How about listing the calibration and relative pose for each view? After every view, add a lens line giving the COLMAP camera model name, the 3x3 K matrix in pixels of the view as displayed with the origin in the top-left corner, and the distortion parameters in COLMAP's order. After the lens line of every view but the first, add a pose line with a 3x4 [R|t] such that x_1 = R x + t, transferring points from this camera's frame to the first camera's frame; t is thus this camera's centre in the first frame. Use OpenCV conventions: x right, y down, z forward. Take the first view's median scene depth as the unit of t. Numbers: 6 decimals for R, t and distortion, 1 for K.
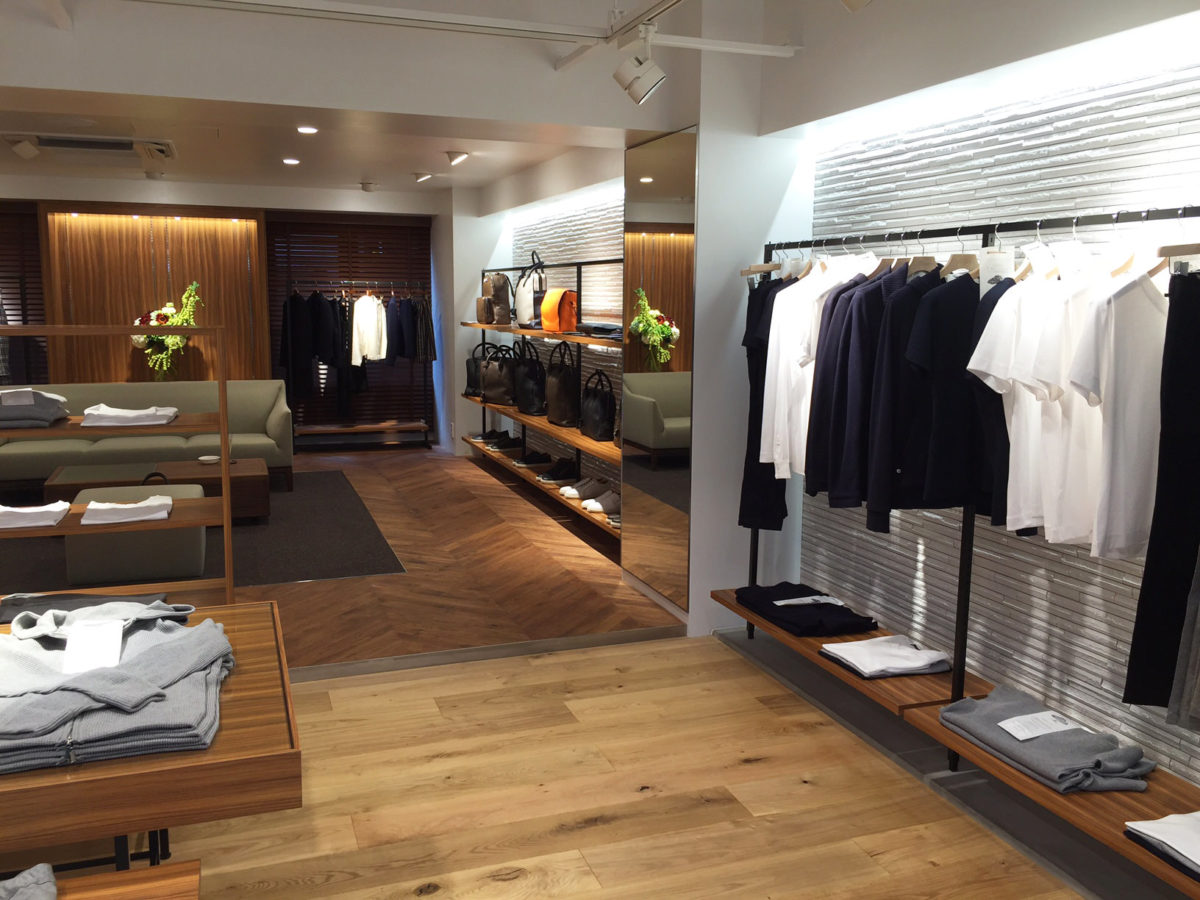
lens RADIAL K [[1021.4, 0, 600.0], [0, 1021.4, 450.0], [0, 0, 1]] dist [0.077640, -0.124313]
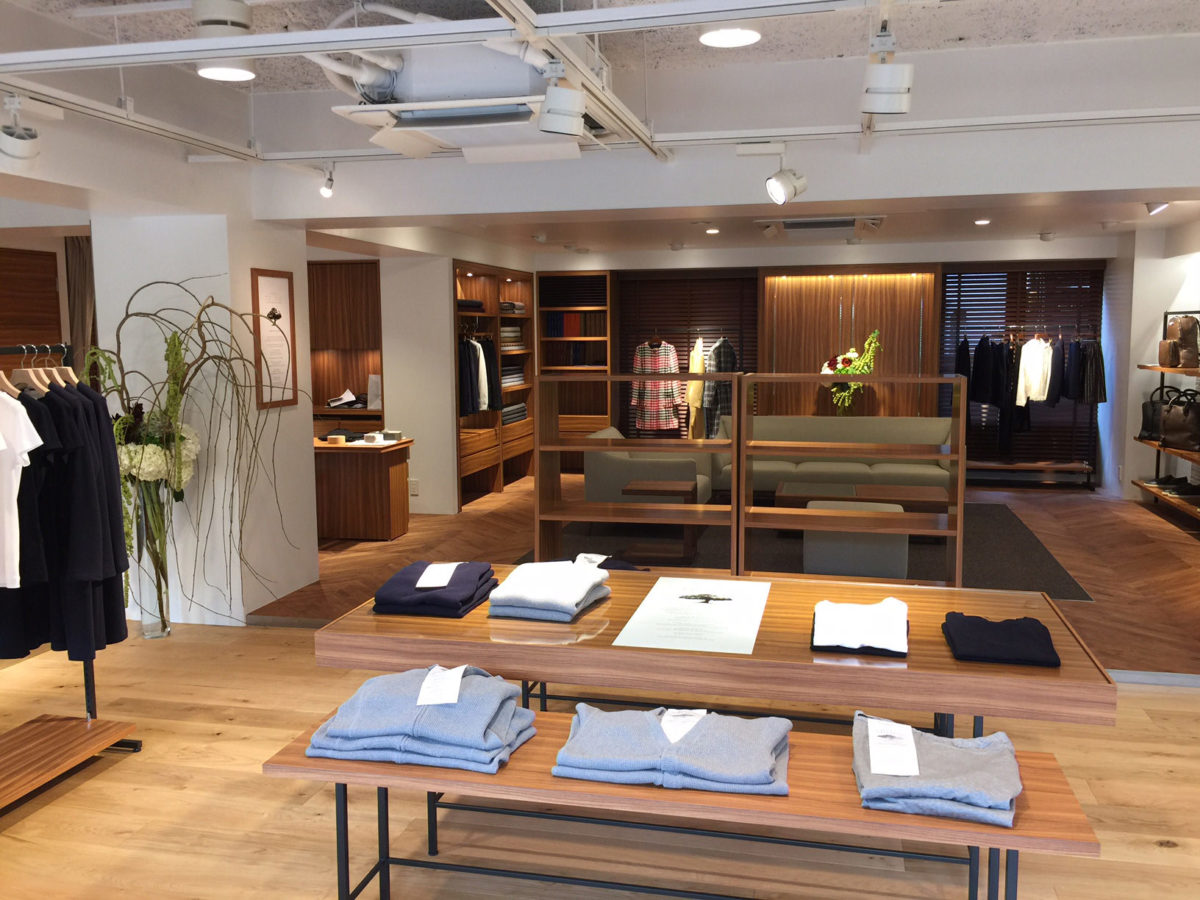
lens RADIAL K [[1021.4, 0, 600.0], [0, 1021.4, 450.0], [0, 0, 1]] dist [0.077640, -0.124313]
pose [[0.839260, 0.049771, -0.541447, -0.027908], [-0.068443, 0.997551, -0.014391, 0.007496], [0.539405, 0.049136, 0.840612, -0.122343]]
